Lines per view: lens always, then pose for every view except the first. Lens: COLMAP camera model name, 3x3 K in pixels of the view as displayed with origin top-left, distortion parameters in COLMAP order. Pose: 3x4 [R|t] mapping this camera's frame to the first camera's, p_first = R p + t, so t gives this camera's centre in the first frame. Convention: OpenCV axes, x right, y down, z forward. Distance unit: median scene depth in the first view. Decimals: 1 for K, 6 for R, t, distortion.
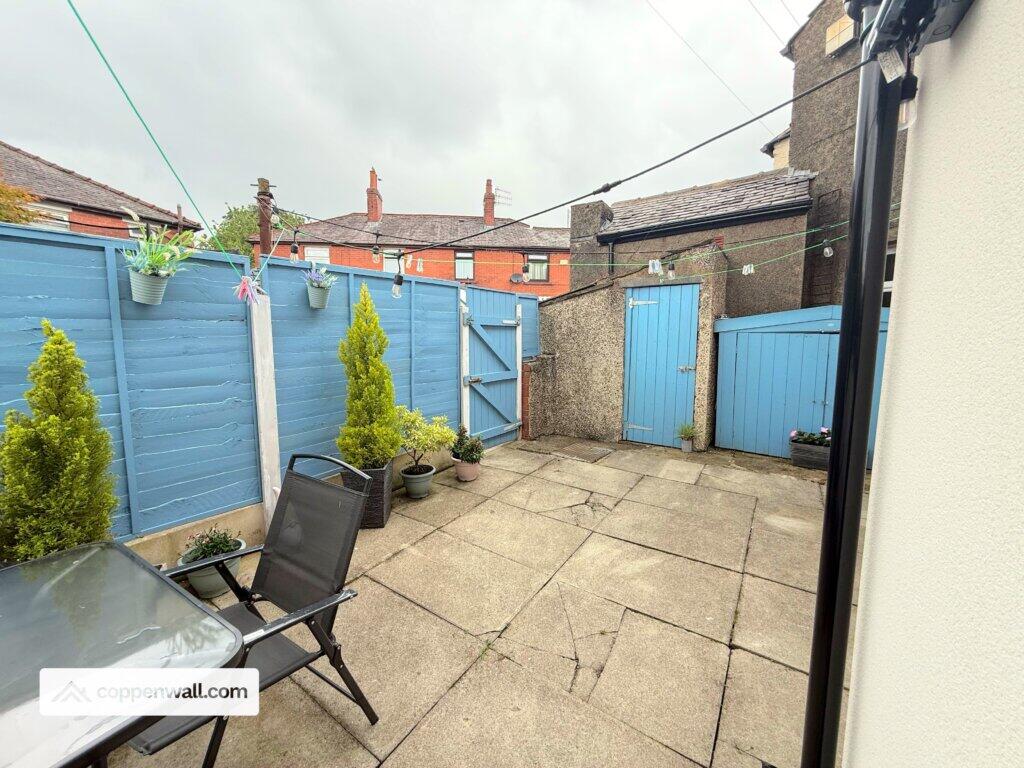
lens RADIAL K [[409.6, 0, 508.8], [0, 409.6, 384.5], [0, 0, 1]] dist [0.002136, 0.000357]
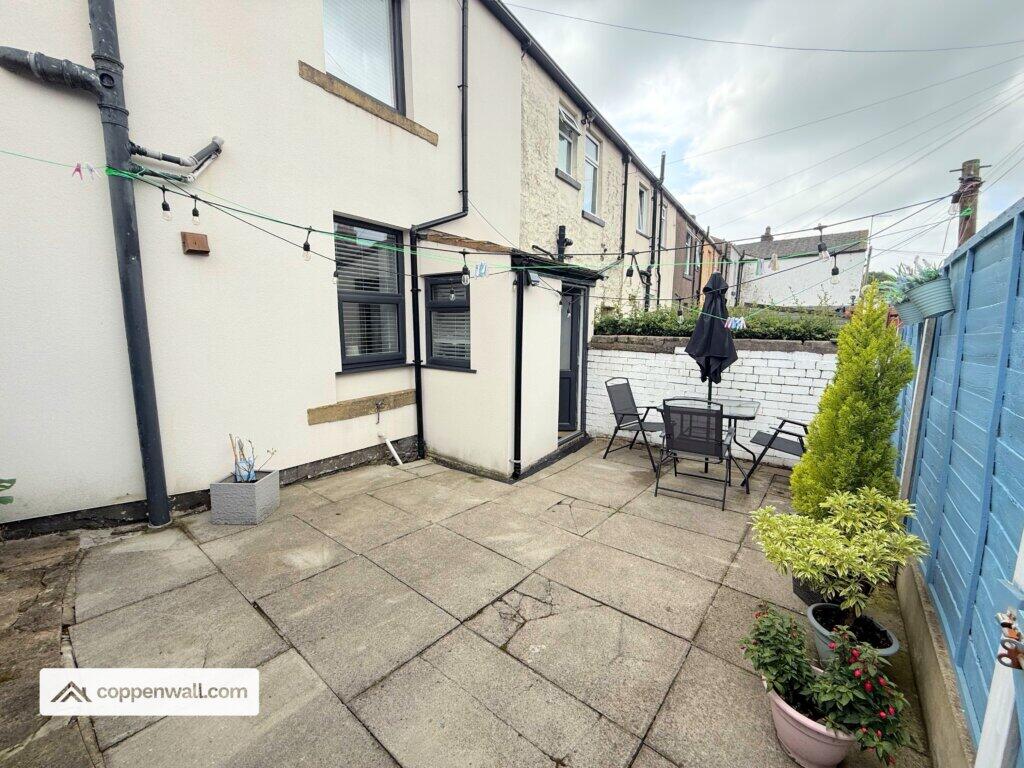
lens RADIAL K [[410.6, 0, 512.0], [0, 410.6, 384.0], [0, 0, 1]] dist [-0.002068, -0.000099]
pose [[-0.996863, -0.024949, 0.075113, 0.167756], [-0.004554, 0.965529, 0.260256, -0.215381], [-0.079017, 0.259097, -0.962614, 1.486448]]
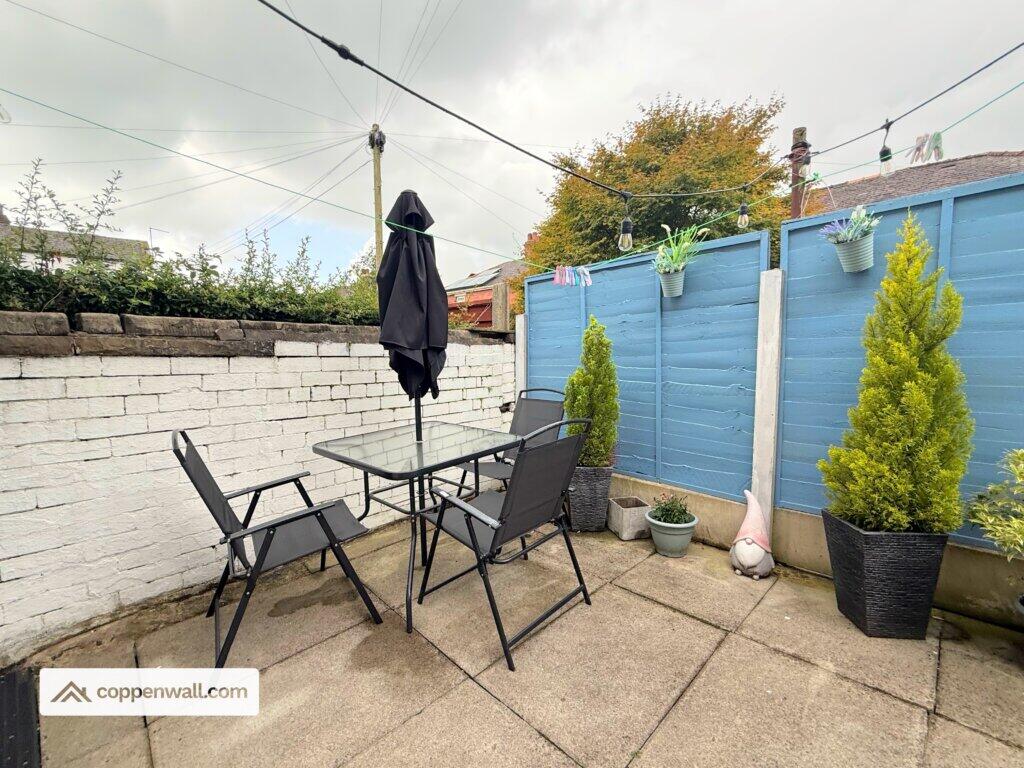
lens RADIAL K [[437.5, 0, 509.4], [0, 437.5, 382.0], [0, 0, 1]] dist [0.002297, 0.000309]
pose [[-0.207194, 0.064545, -0.976168, 0.328491], [-0.111207, 0.989800, 0.089050, -0.003591], [0.971959, 0.127007, -0.197903, 0.509161]]
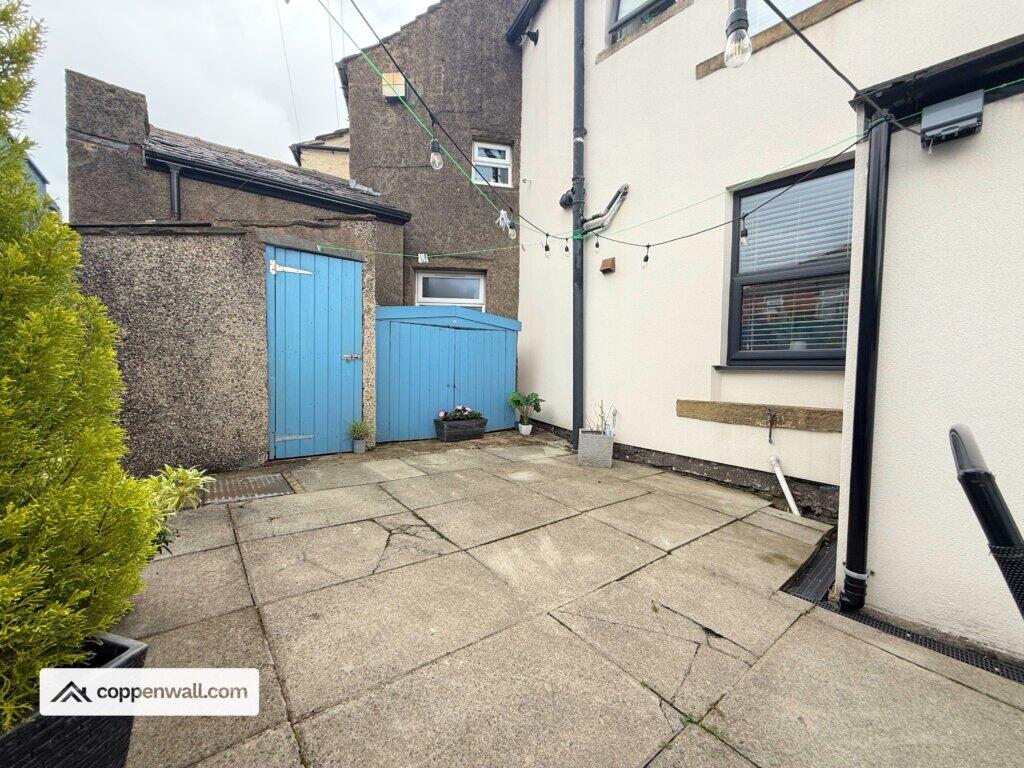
lens RADIAL K [[409.6, 0, 508.8], [0, 409.6, 384.5], [0, 0, 1]] dist [0.002136, 0.000357]
pose [[0.290451, -0.034120, 0.956281, -0.399318], [0.086178, 0.996236, 0.009371, 0.051924], [-0.953001, 0.079689, 0.292298, 0.584134]]
